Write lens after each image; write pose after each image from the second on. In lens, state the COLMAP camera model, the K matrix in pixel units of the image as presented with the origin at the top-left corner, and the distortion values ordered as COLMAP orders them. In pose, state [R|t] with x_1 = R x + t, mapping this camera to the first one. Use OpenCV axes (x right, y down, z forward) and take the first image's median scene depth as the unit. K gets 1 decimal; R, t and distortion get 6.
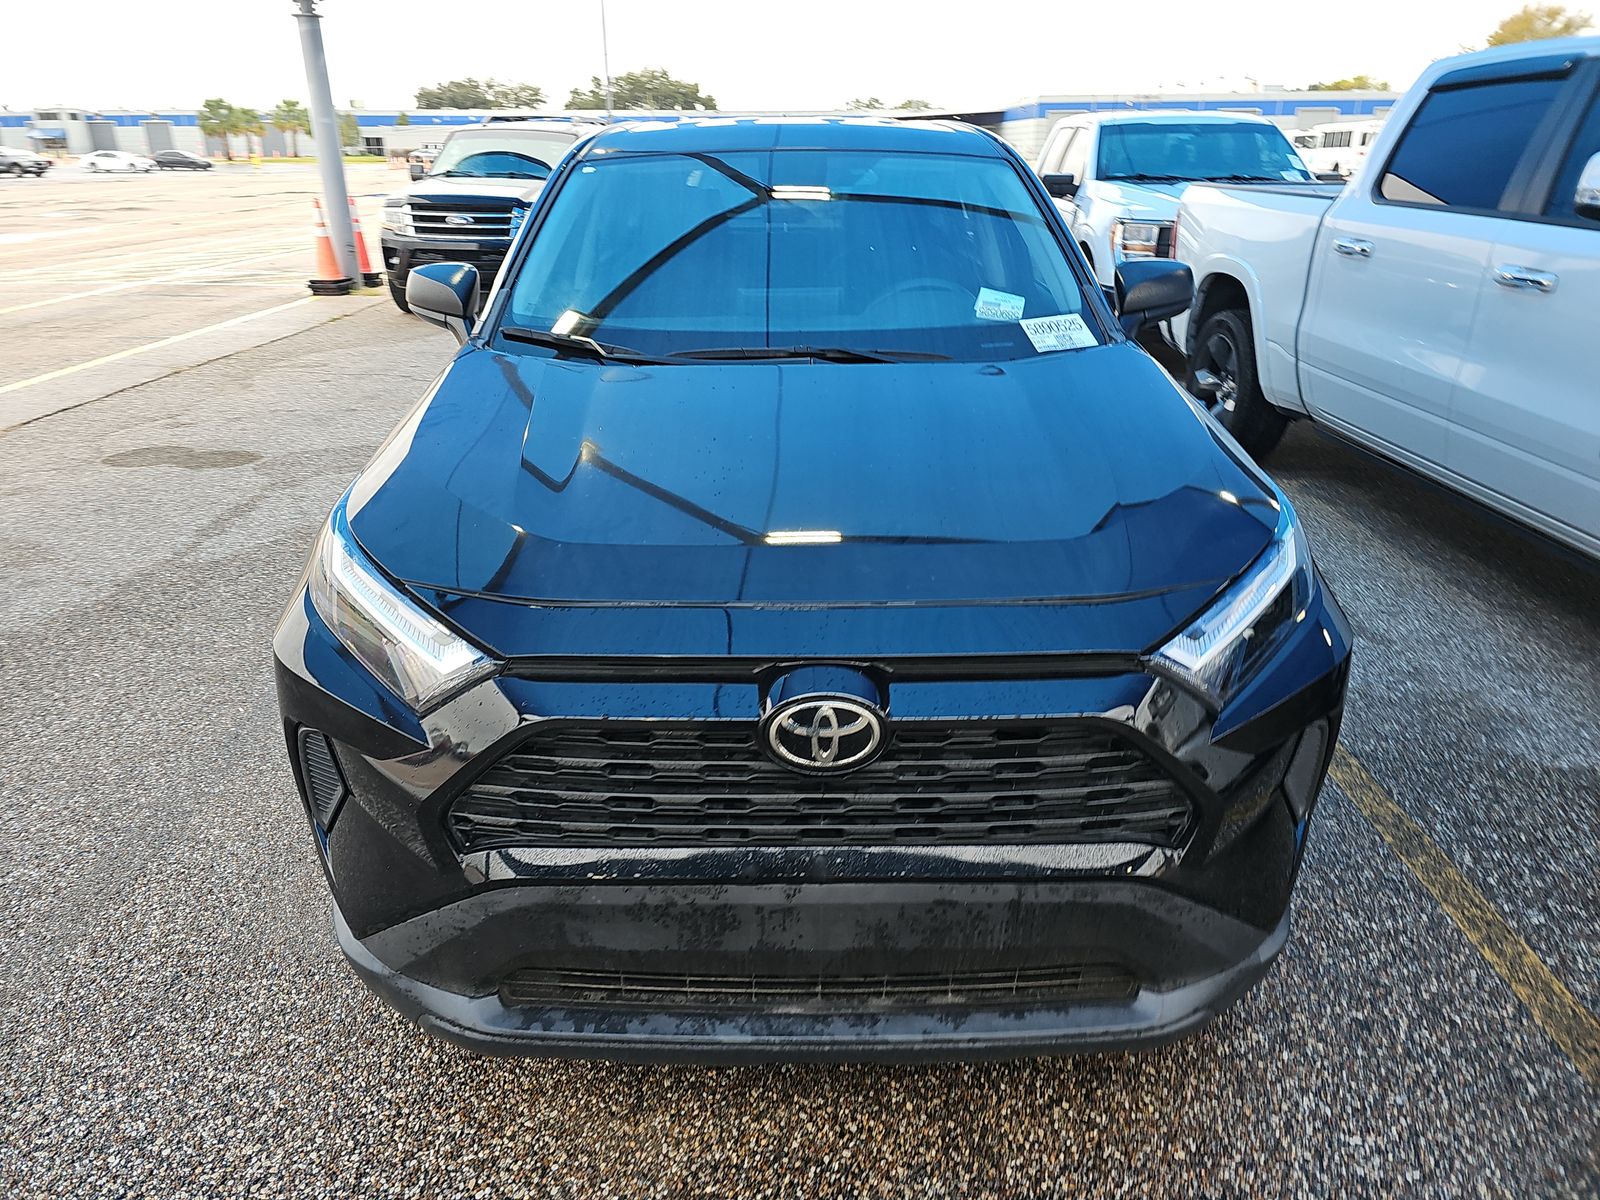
lens RADIAL K [[1053.4, 0, 787.7], [0, 1053.4, 593.2], [0, 0, 1]] dist [0.043478, -0.036055]
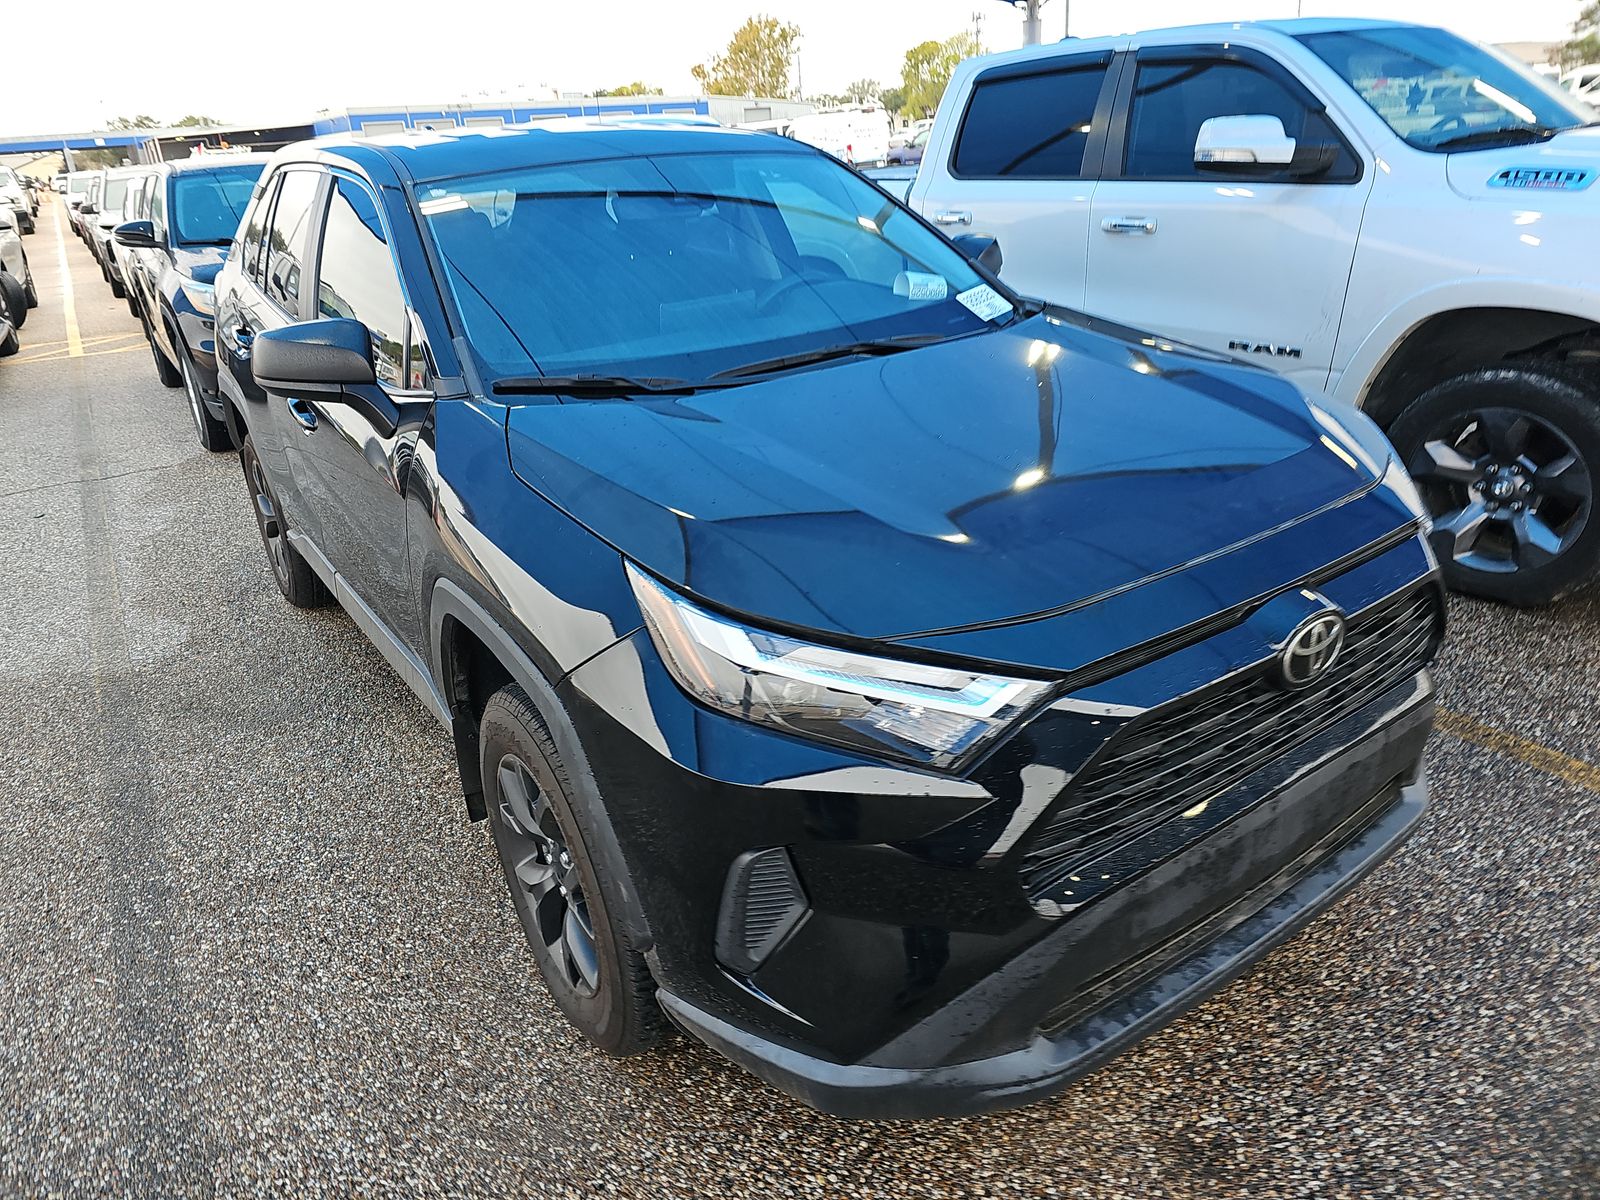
lens RADIAL K [[1053.4, 0, 792.1], [0, 1053.4, 603.3], [0, 0, 1]] dist [0.043478, -0.036055]
pose [[0.822741, -0.269406, 0.500518, -0.656387], [0.269399, 0.960182, 0.073991, -0.097198], [-0.500522, 0.073963, 0.862559, 0.207558]]
